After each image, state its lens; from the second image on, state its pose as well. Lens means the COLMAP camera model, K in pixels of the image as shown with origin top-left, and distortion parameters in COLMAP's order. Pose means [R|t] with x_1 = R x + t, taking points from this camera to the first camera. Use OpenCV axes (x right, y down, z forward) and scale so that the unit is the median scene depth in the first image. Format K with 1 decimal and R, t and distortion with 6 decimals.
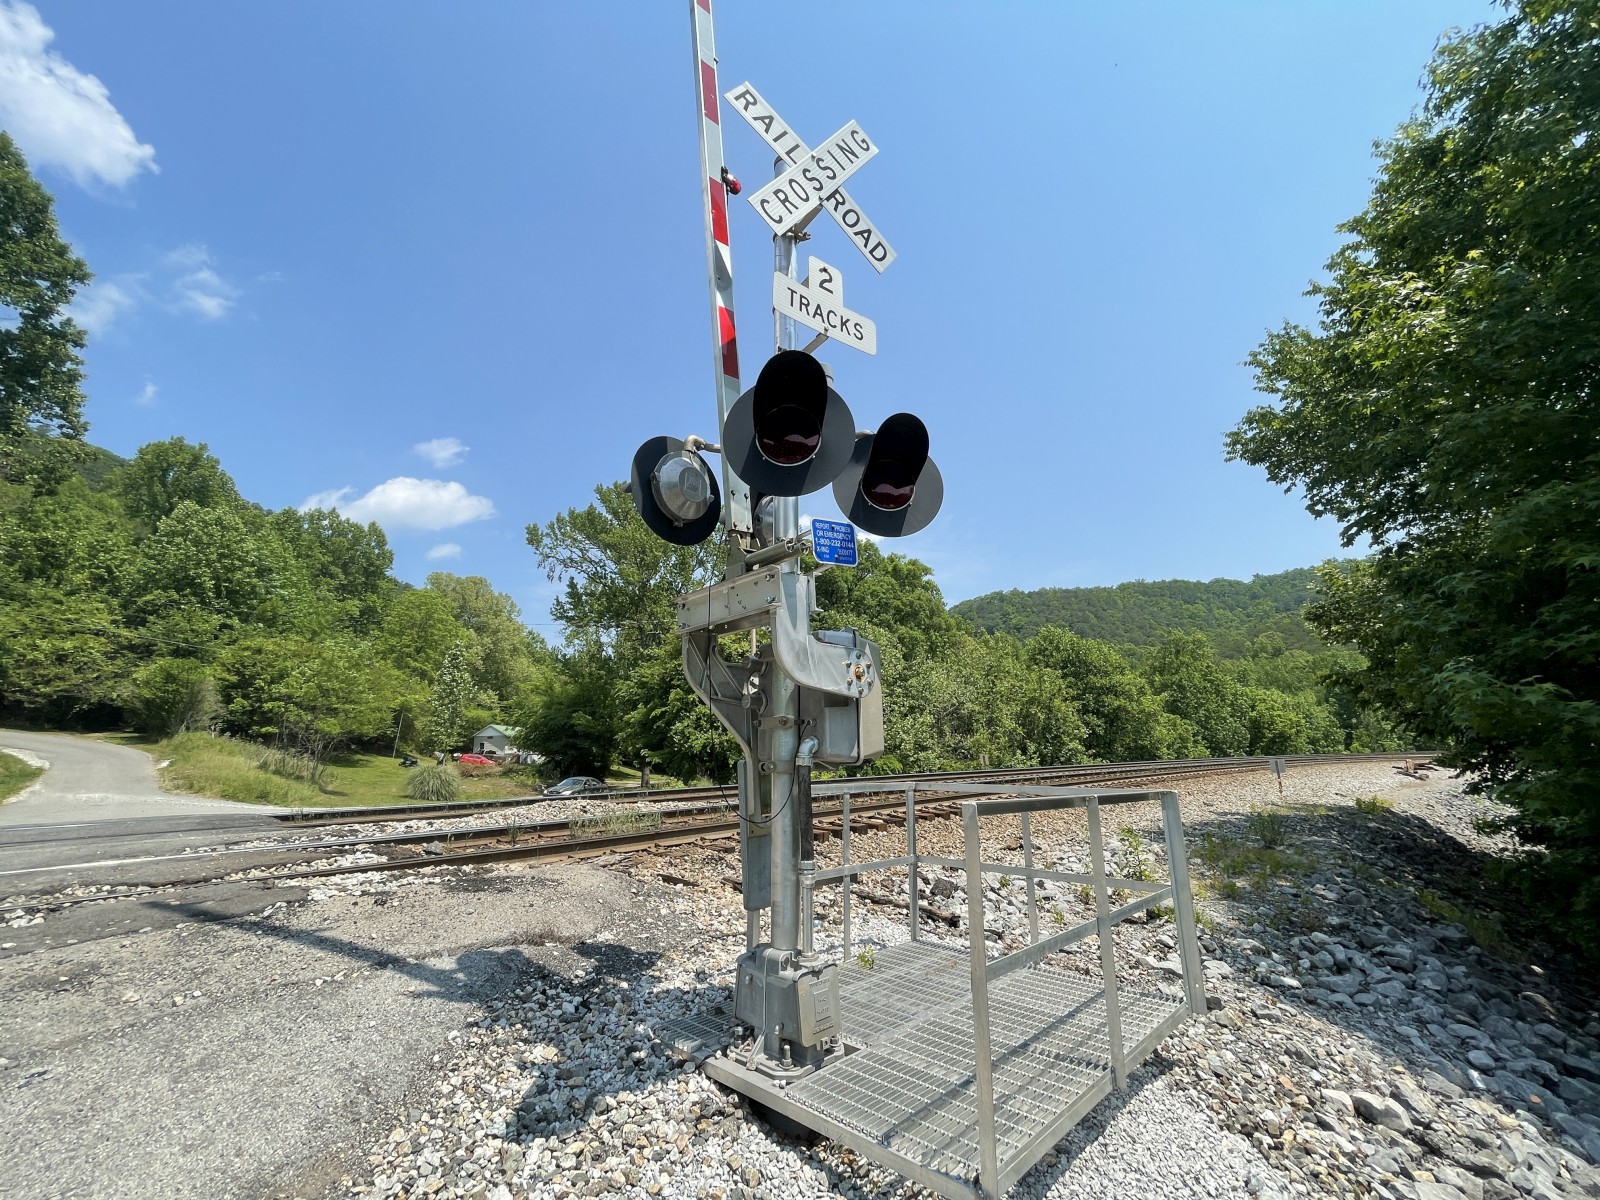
lens RADIAL K [[646.9, 0, 805.7], [0, 646.9, 599.7], [0, 0, 1]] dist [-0.001379, -0.000139]
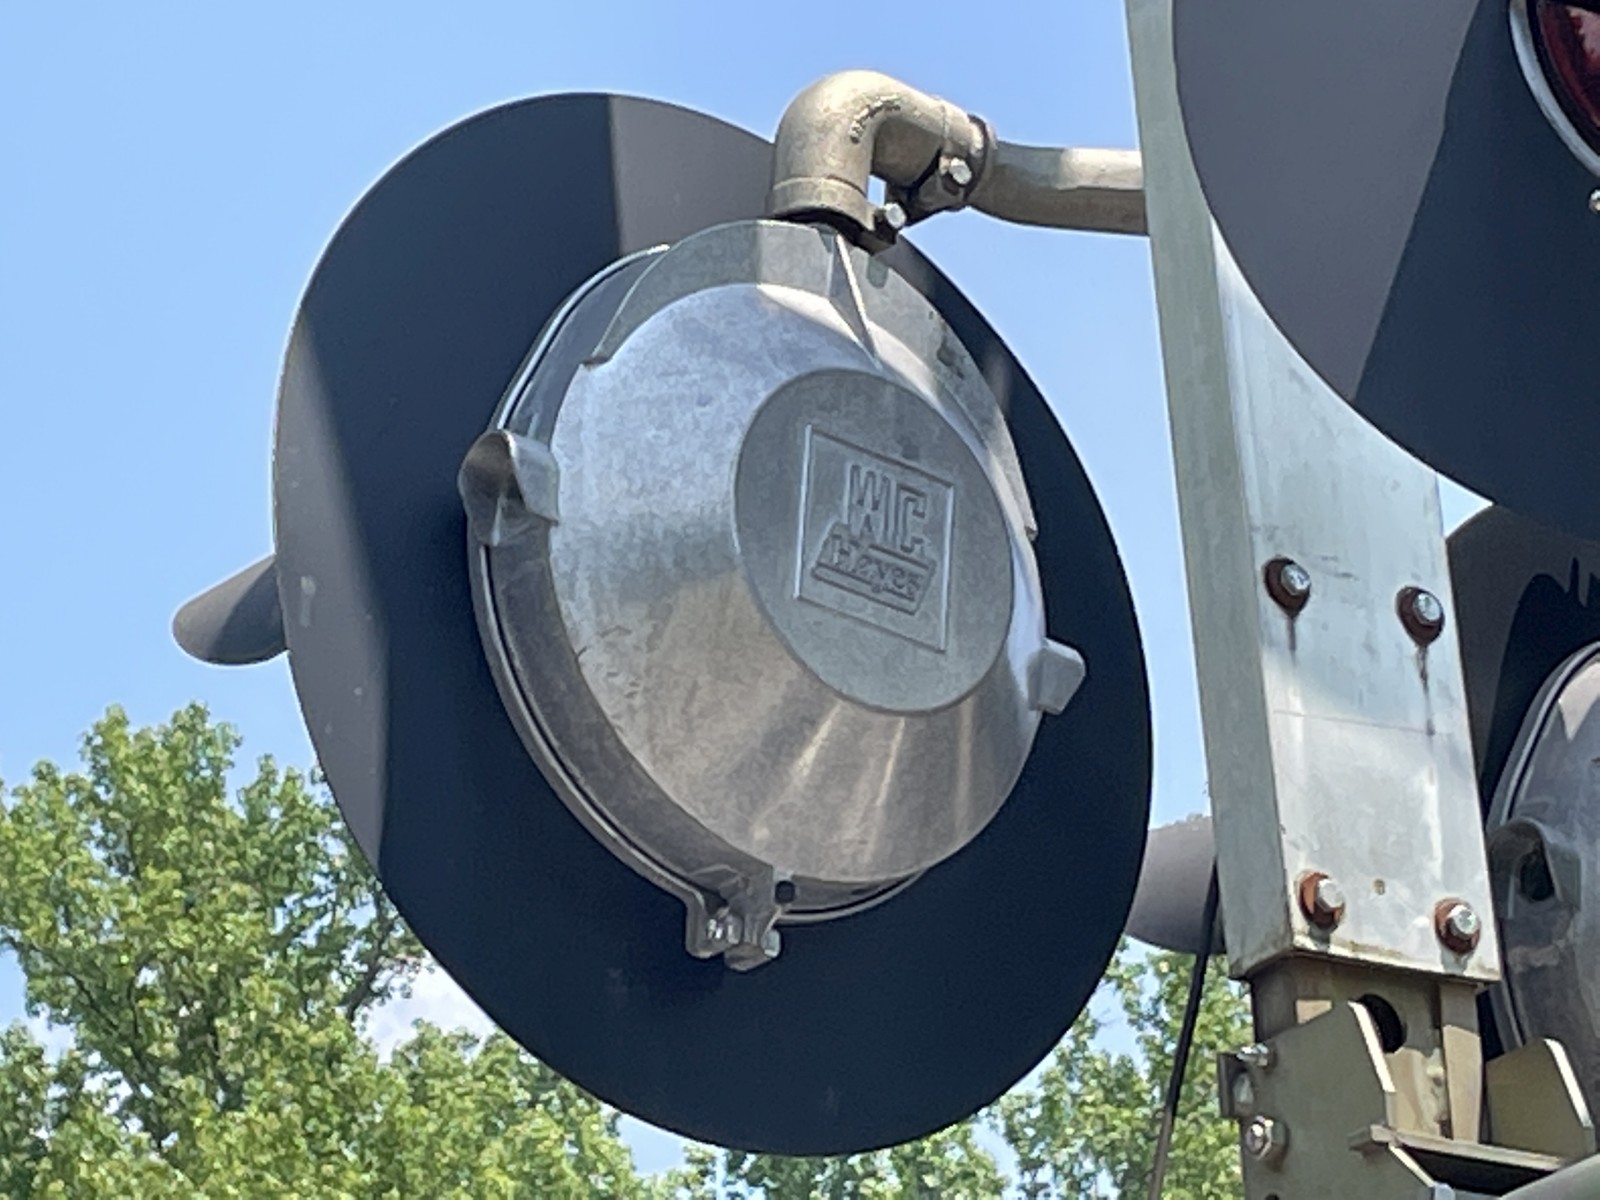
lens RADIAL K [[6146.6, 0, 800.0], [0, 6146.6, 600.0], [0, 0, 1]] dist [0.137888, 0.507522]
pose [[0.984294, -0.052486, -0.168554, -0.008913], [0.019398, 0.981155, -0.192246, 0.004652], [0.175468, 0.185957, 0.966763, 0.028059]]
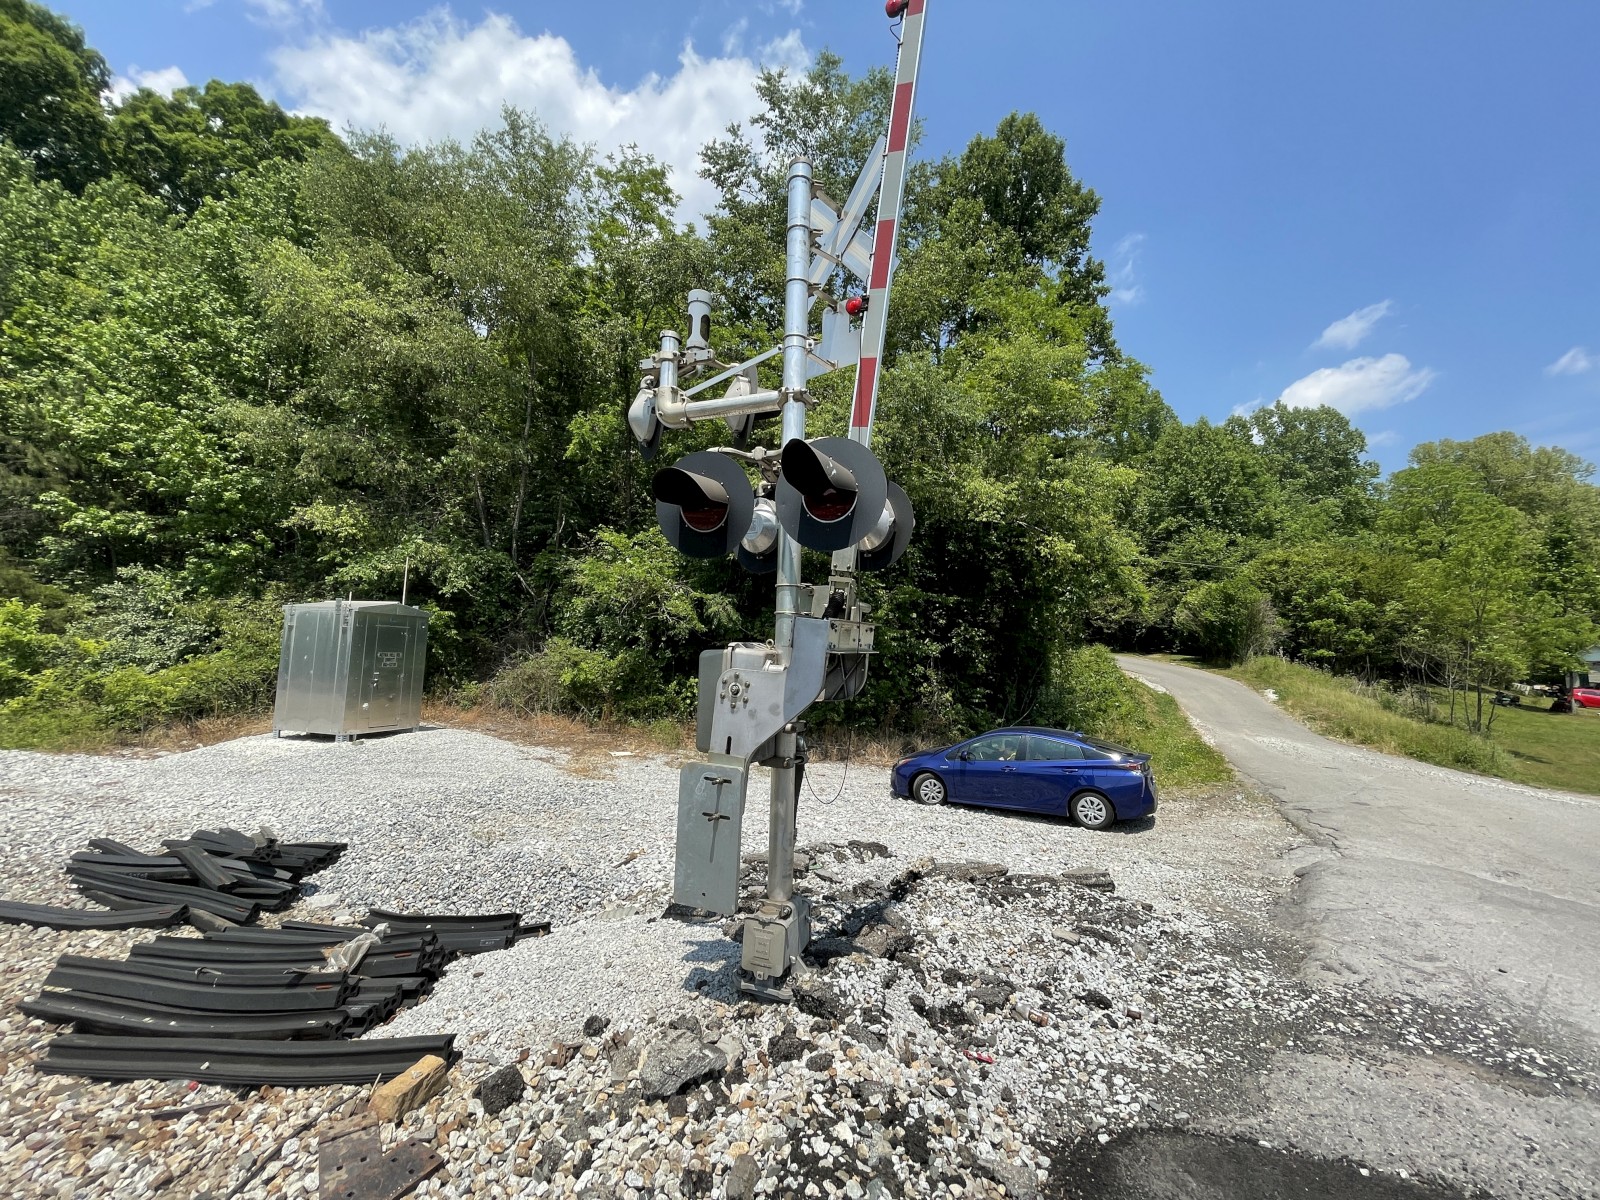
lens RADIAL K [[646.9, 0, 805.7], [0, 646.9, 599.7], [0, 0, 1]] dist [-0.001379, -0.000139]
pose [[0.340880, -0.063352, -0.937970, -1.159116], [0.183664, 0.982989, 0.000355, 0.039915], [0.921991, -0.172393, 0.346717, 0.438624]]
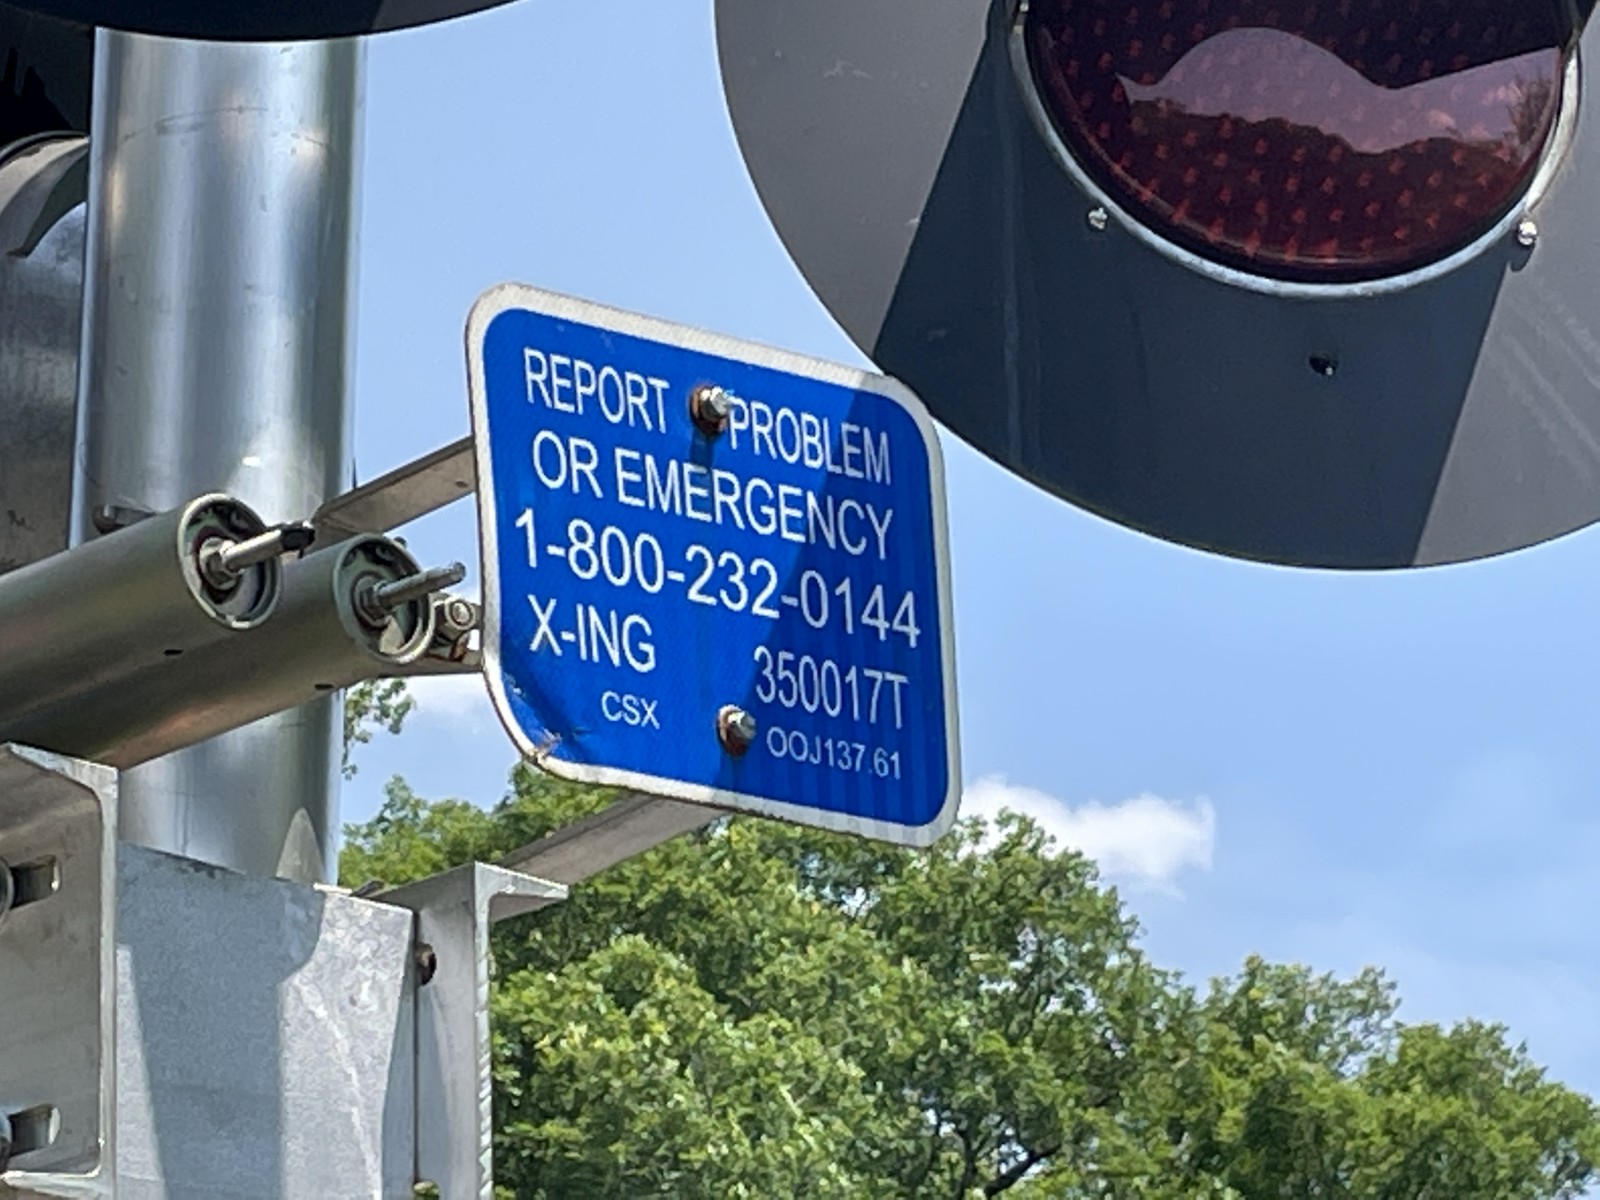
lens RADIAL K [[6146.6, 0, 800.0], [0, 6146.6, 600.0], [0, 0, 1]] dist [0.137888, 0.507522]
pose [[0.997587, 0.040445, 0.056422, 0.001983], [-0.032859, 0.991045, -0.129425, 0.009288], [-0.061151, 0.127259, 0.989983, 0.037987]]
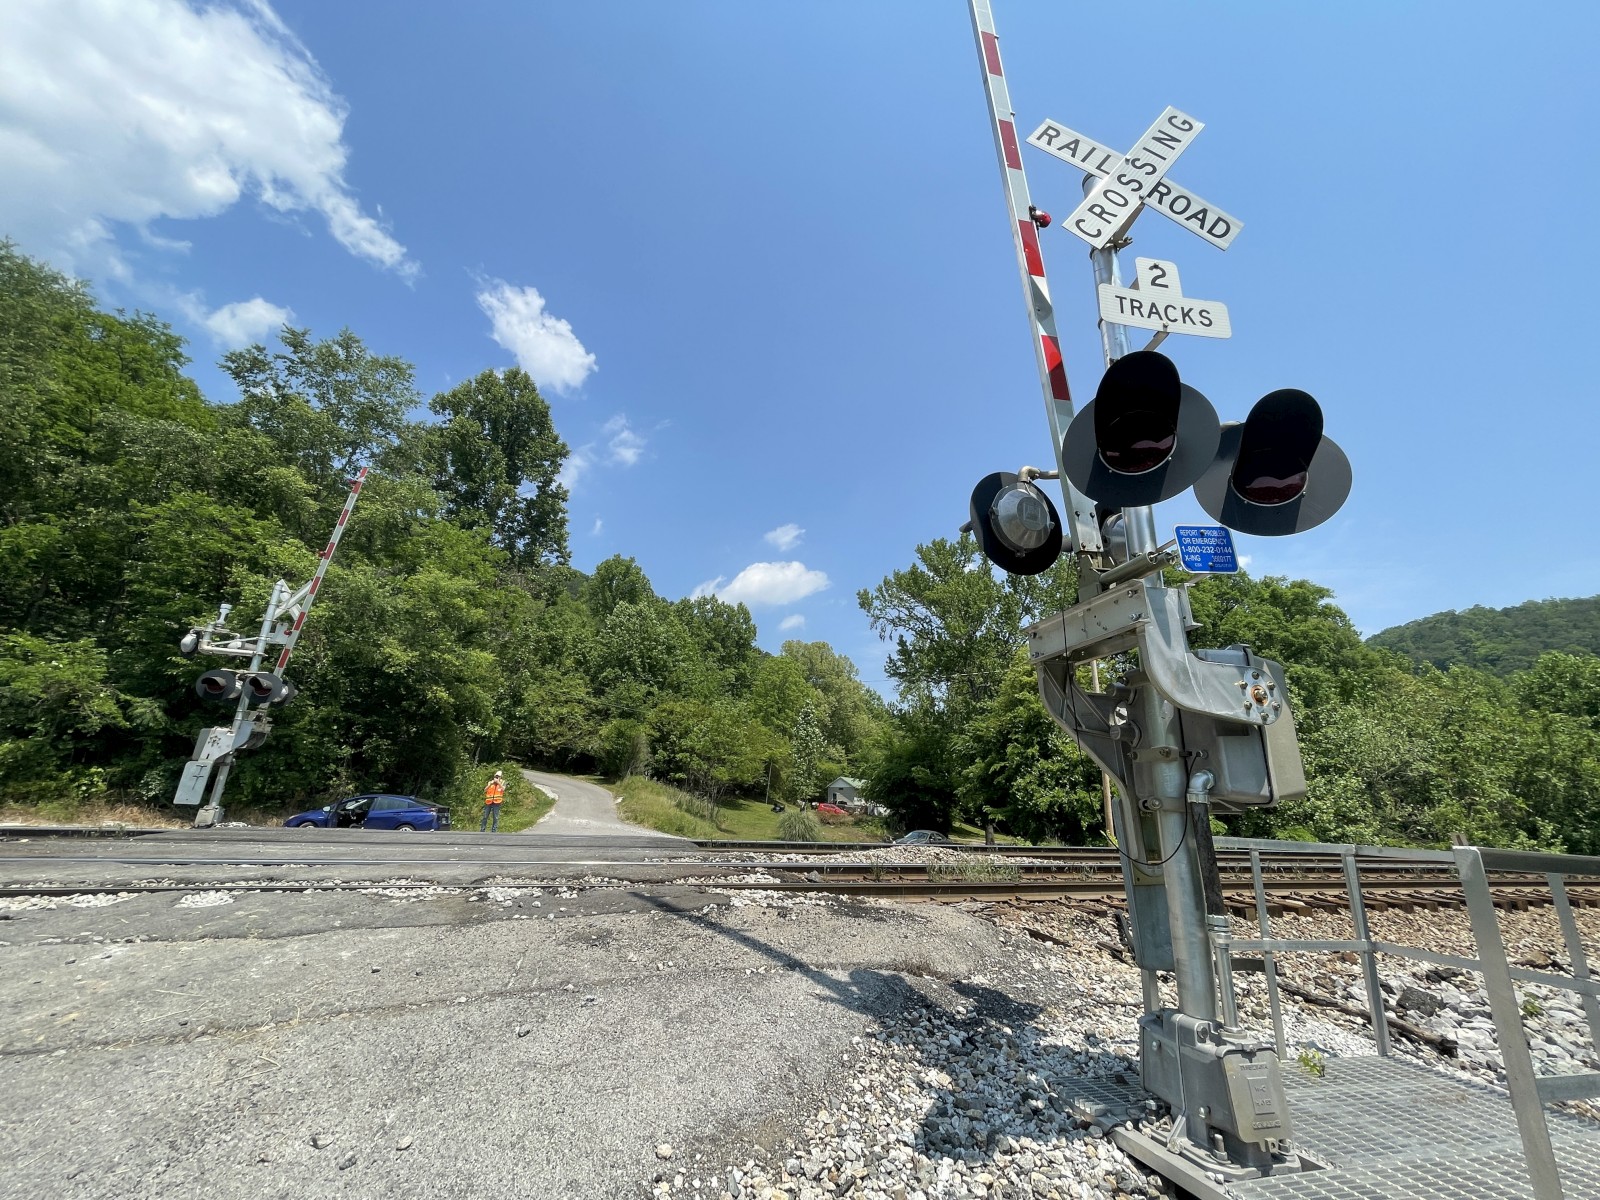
lens RADIAL K [[647.5, 0, 805.5], [0, 647.5, 599.5], [0, 0, 1]] dist [0.000586, -0.000662]
pose [[0.878831, -0.102285, -0.466041, -0.010013], [0.062987, 0.993074, -0.099179, 0.010661], [0.472958, 0.057807, 0.879186, -0.012918]]
